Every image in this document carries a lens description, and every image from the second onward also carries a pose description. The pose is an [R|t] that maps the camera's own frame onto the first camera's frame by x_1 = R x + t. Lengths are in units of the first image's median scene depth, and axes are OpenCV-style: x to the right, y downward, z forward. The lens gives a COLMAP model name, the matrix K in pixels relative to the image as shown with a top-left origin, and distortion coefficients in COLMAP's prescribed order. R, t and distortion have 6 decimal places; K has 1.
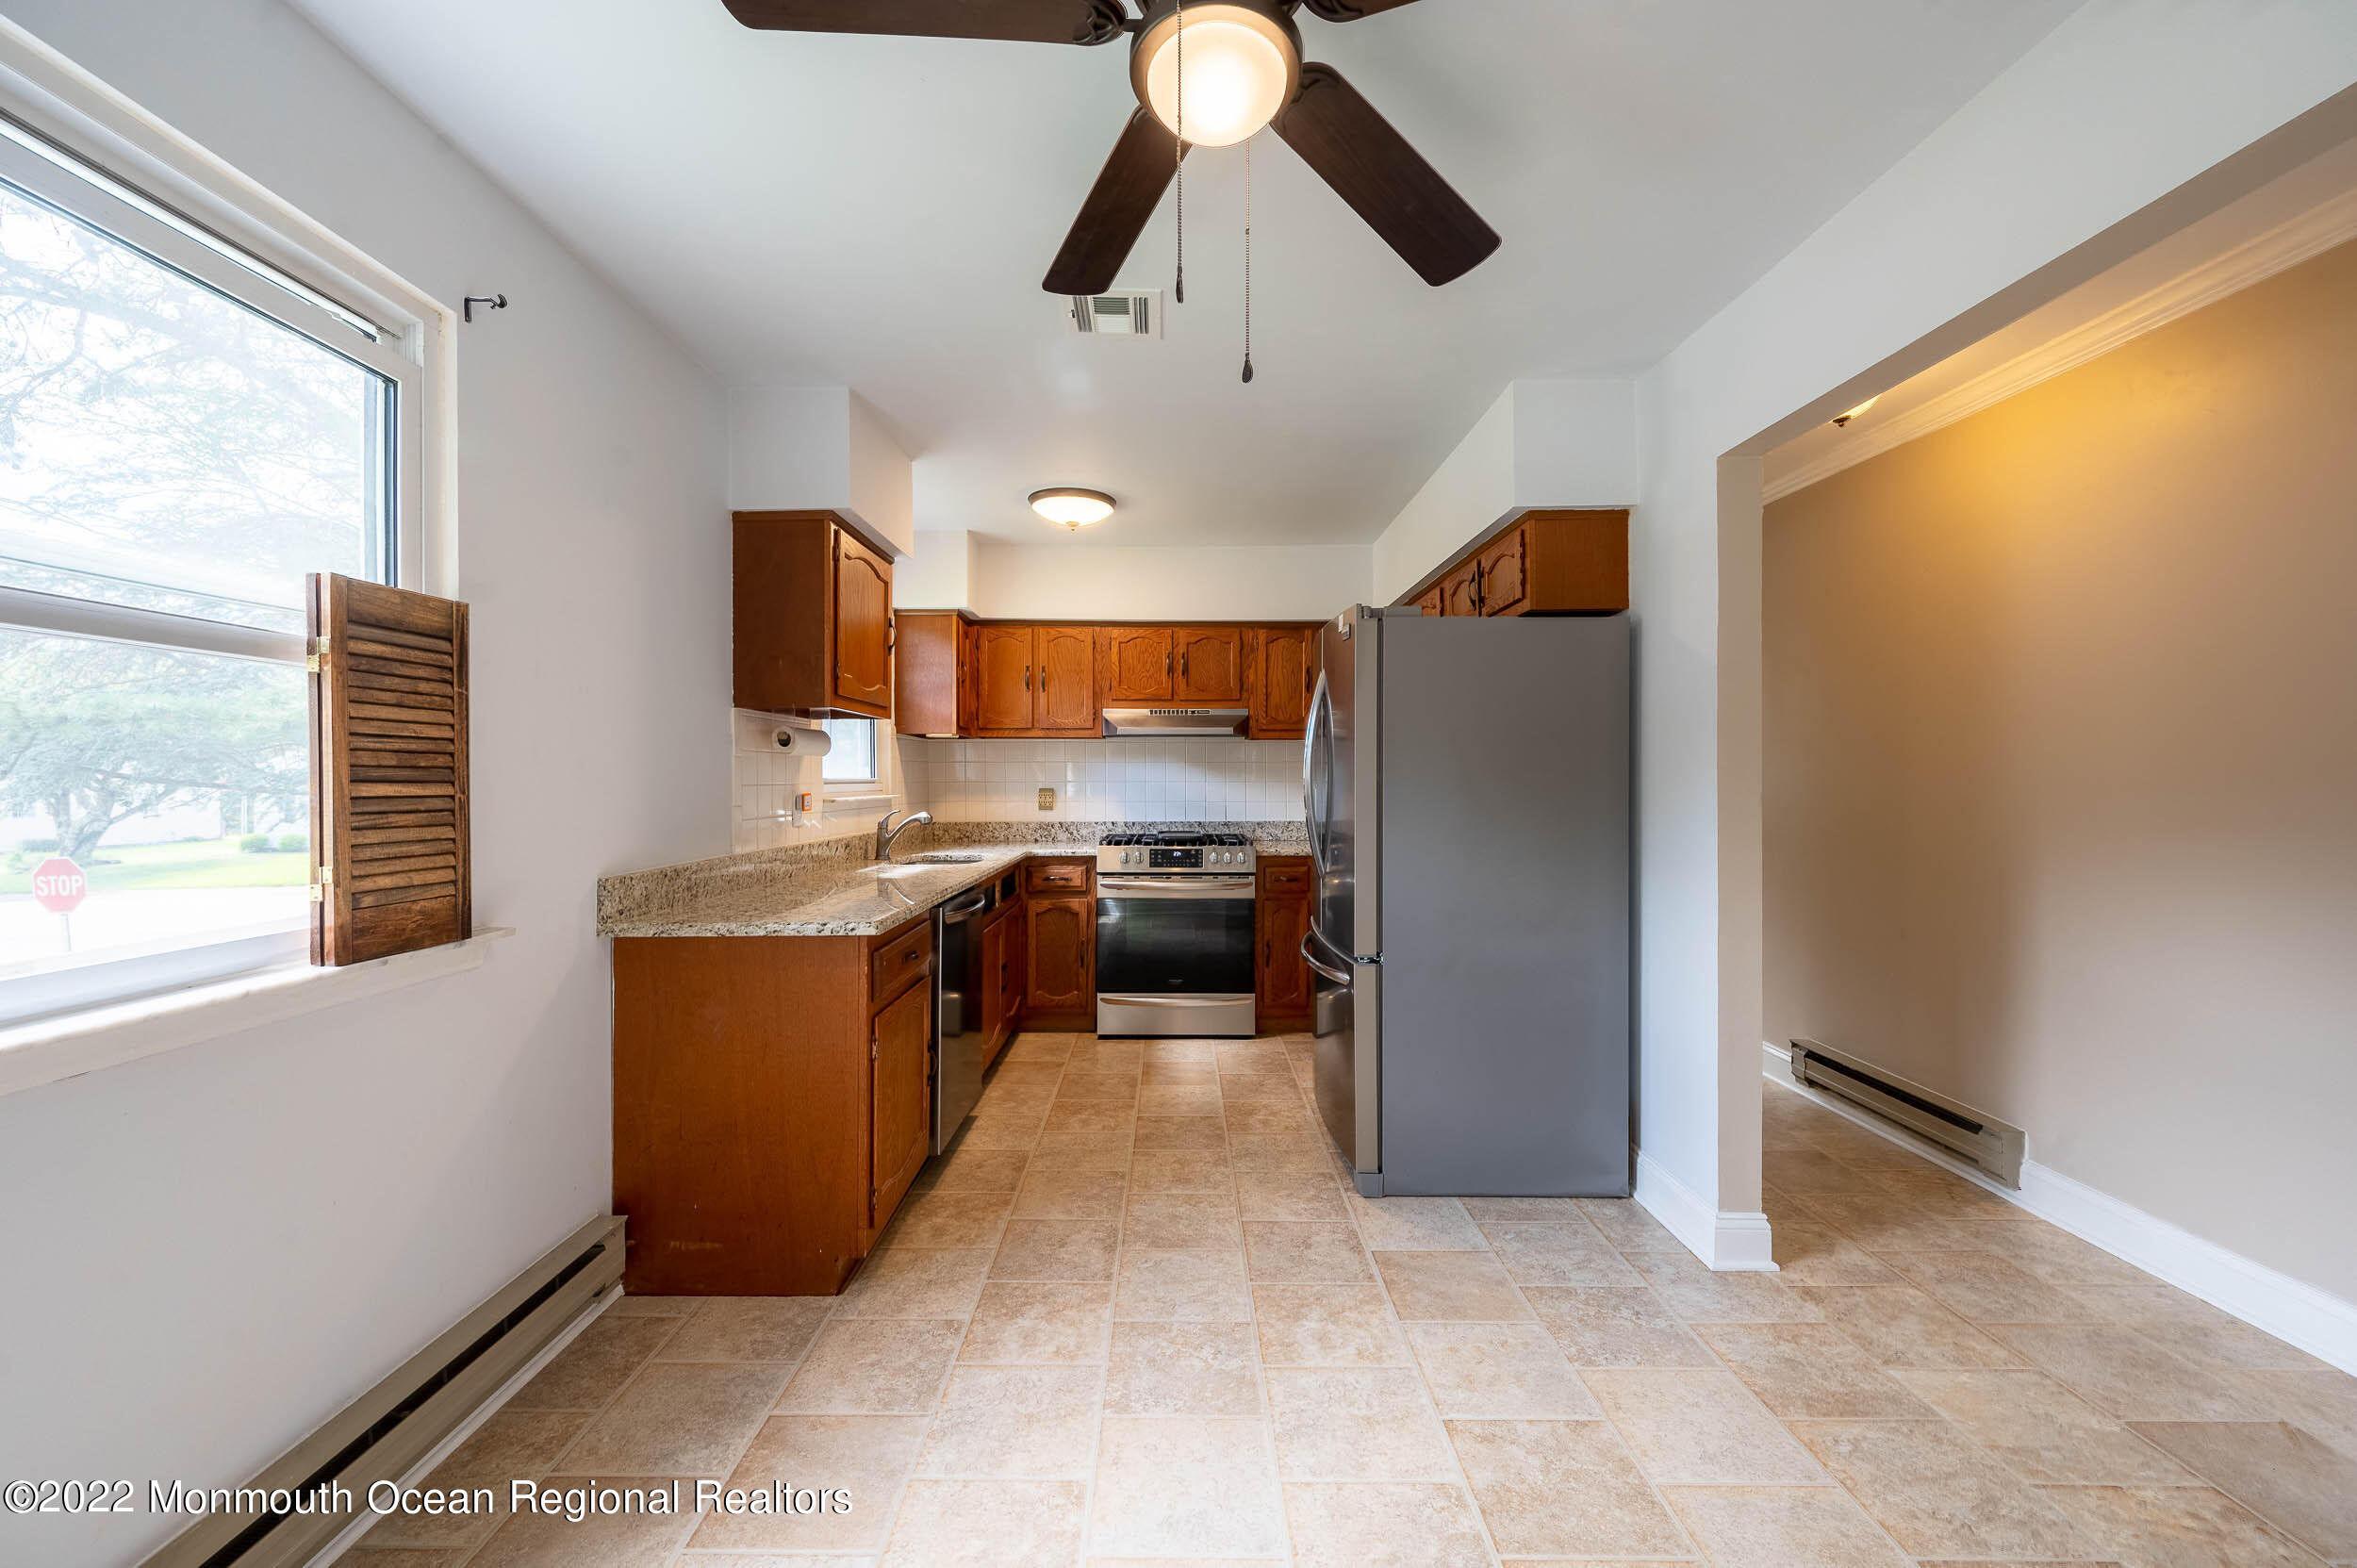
lens RADIAL K [[930.5, 0, 1176.3], [0, 930.5, 775.3], [0, 0, 1]] dist [-0.001453, 0.000023]
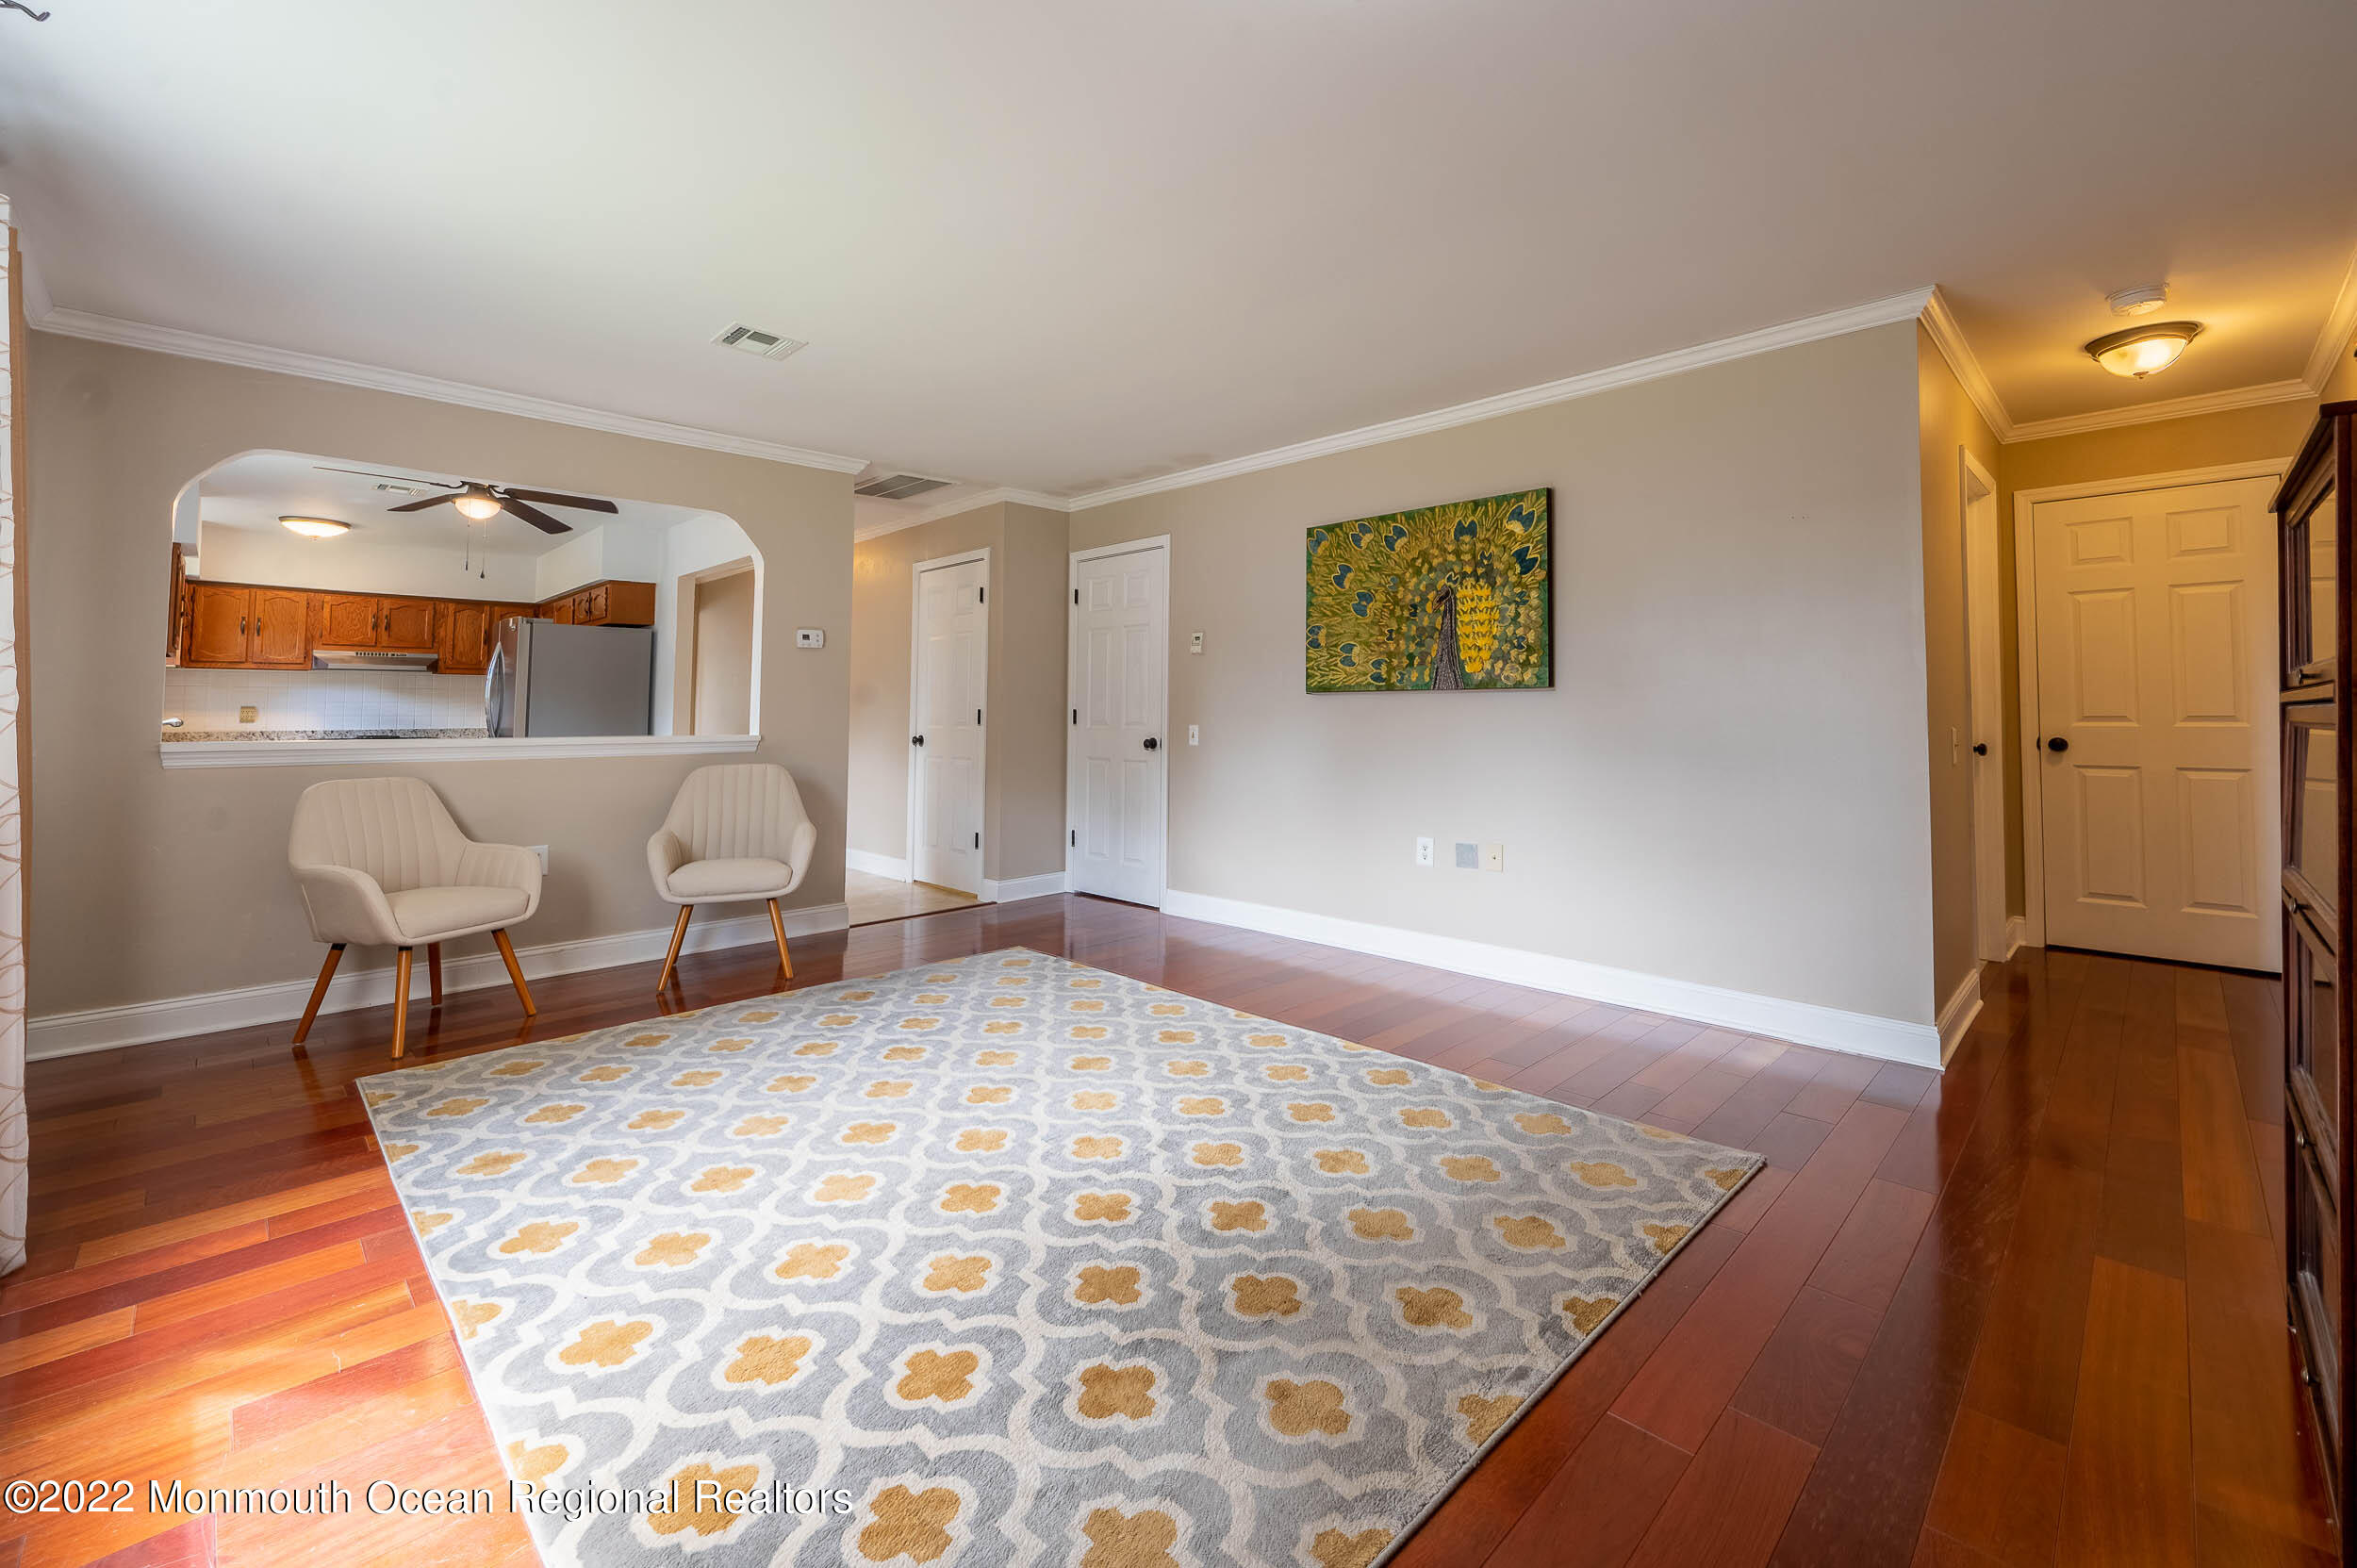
lens RADIAL K [[969.9, 0, 1167.3], [0, 969.9, 649.7], [0, 0, 1]] dist [-0.003233, -0.000142]
pose [[0.714366, 0.041847, 0.698520, -0.296486], [0.005075, 0.997874, -0.064970, 0.052169], [-0.699754, 0.049957, 0.712635, -1.620687]]
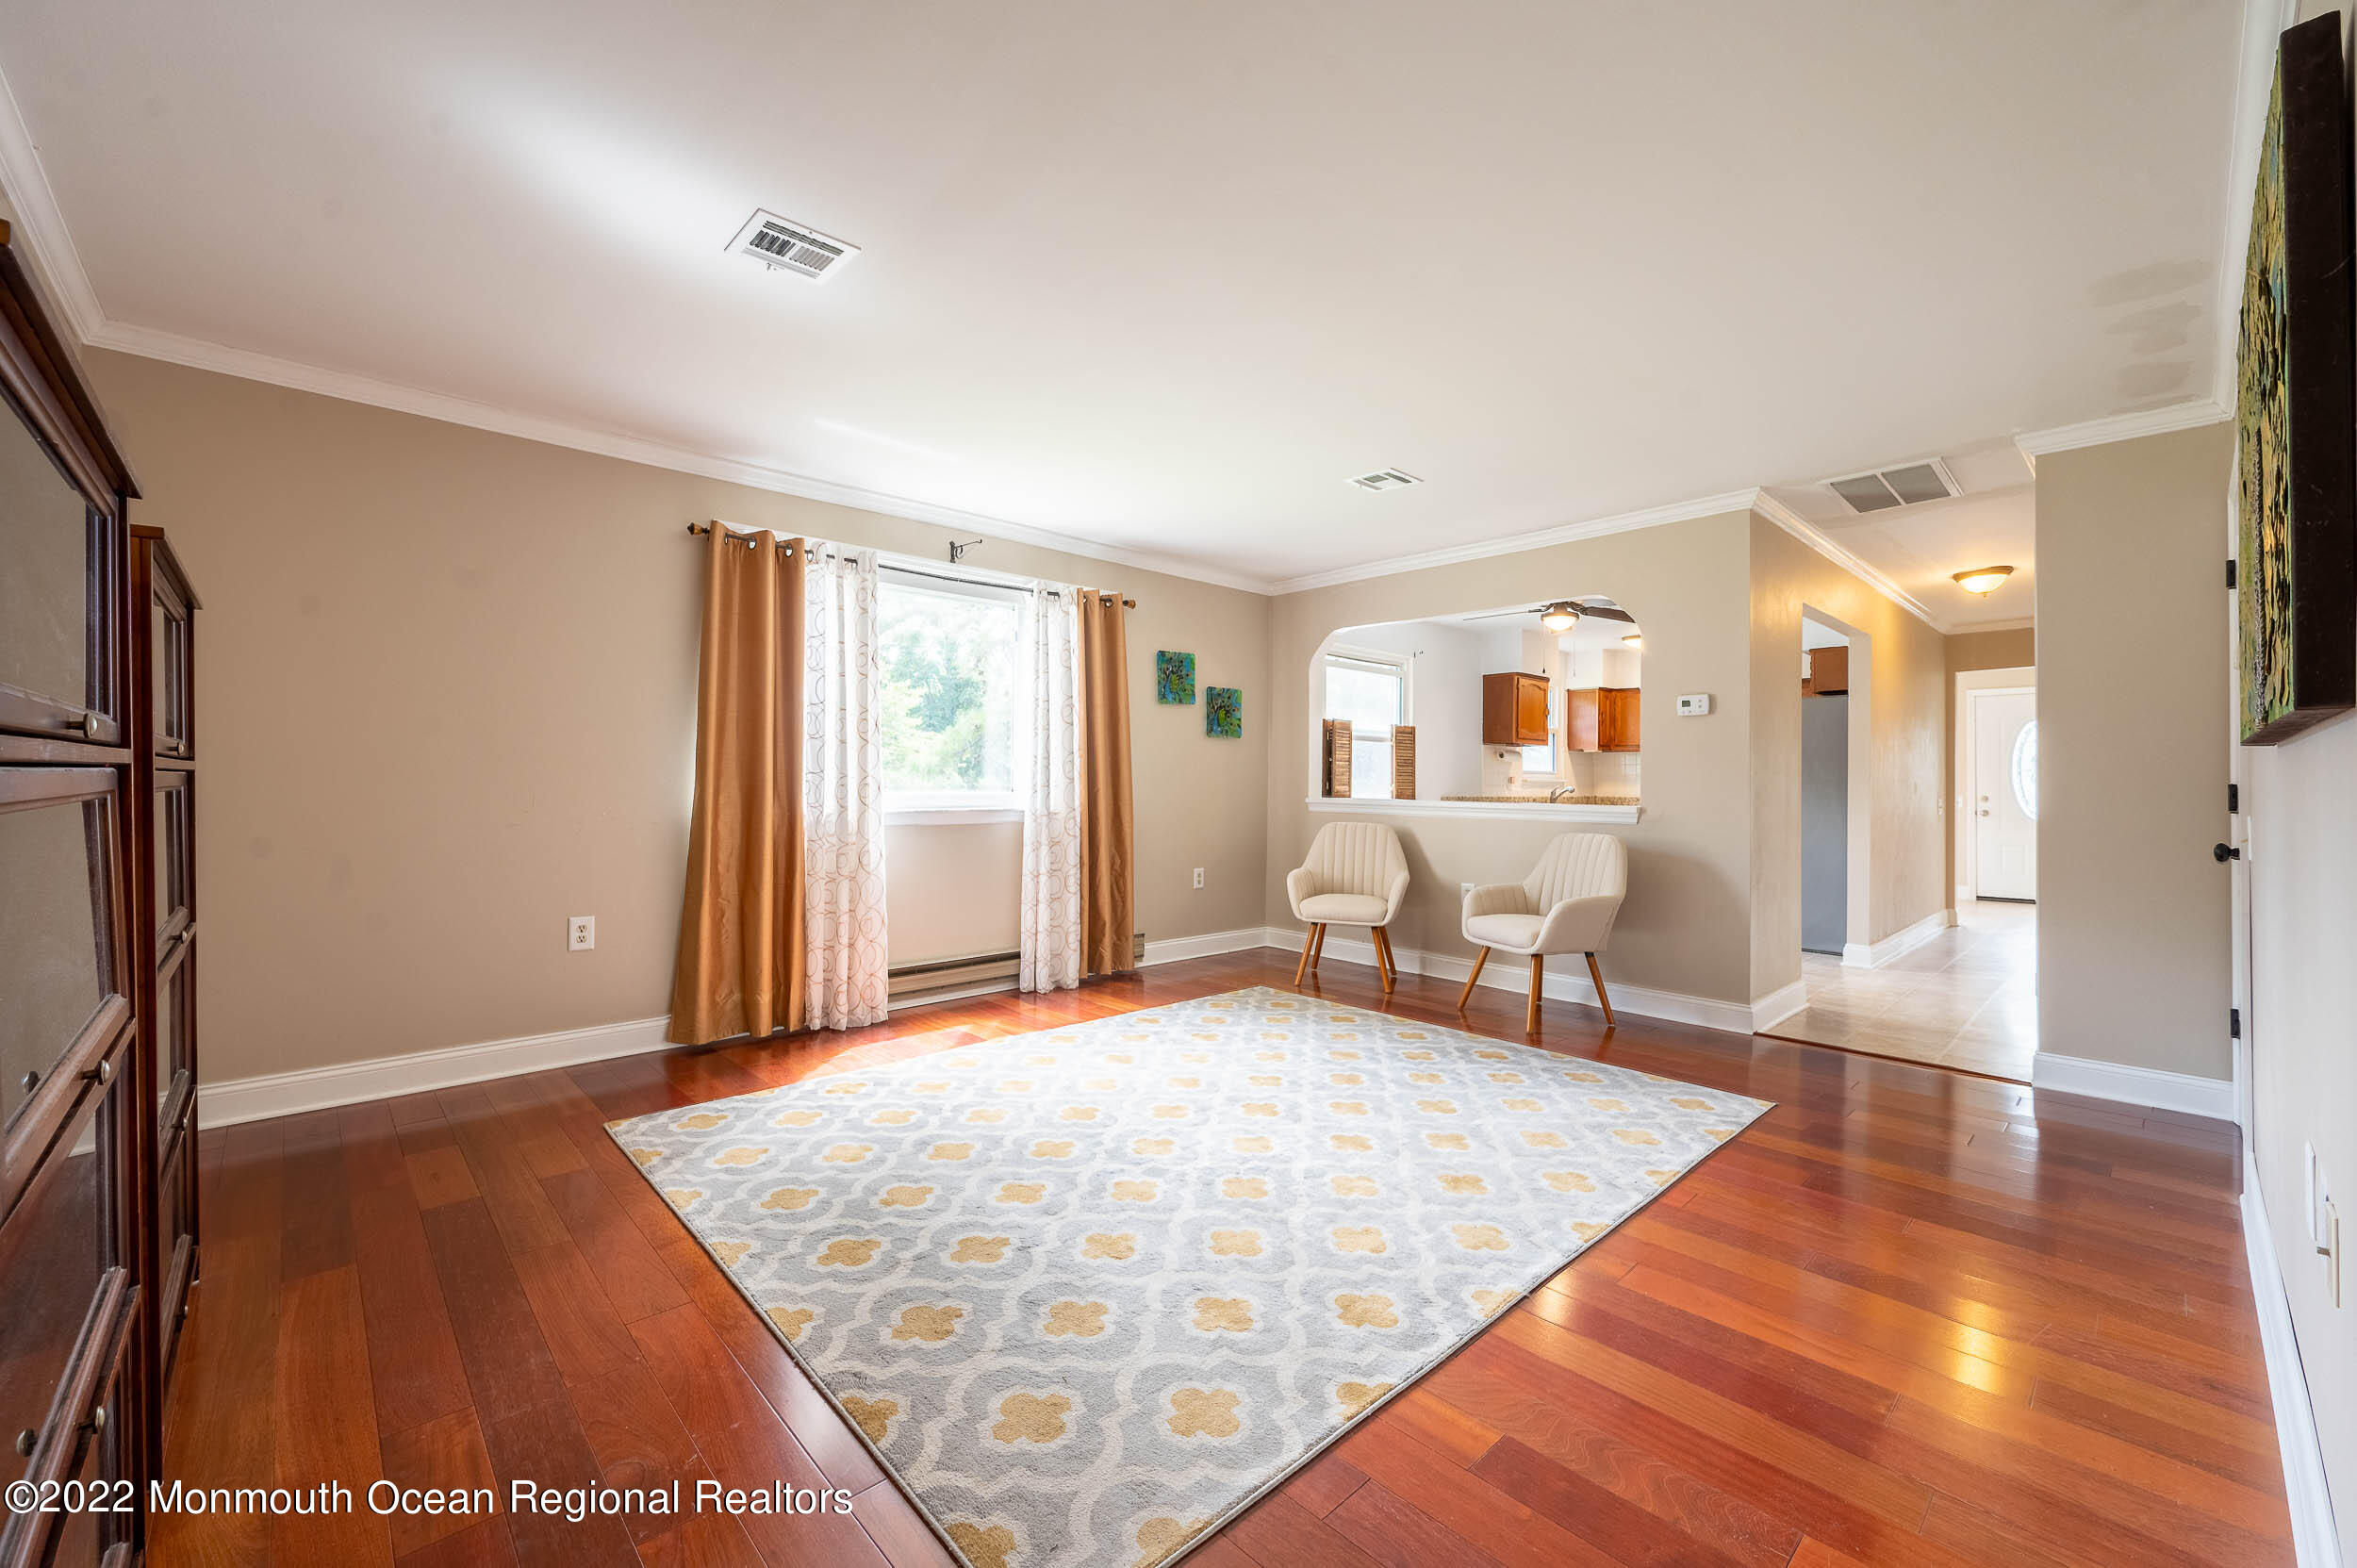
lens RADIAL K [[946.5, 0, 1178.5], [0, 946.5, 784.0], [0, 0, 1]] dist [0.025446, 0.000030]
pose [[0.681041, 0.006210, -0.732219, 0.988327], [-0.006427, 0.999976, 0.002503, 0.047418], [0.732217, 0.003001, 0.681064, -1.614165]]
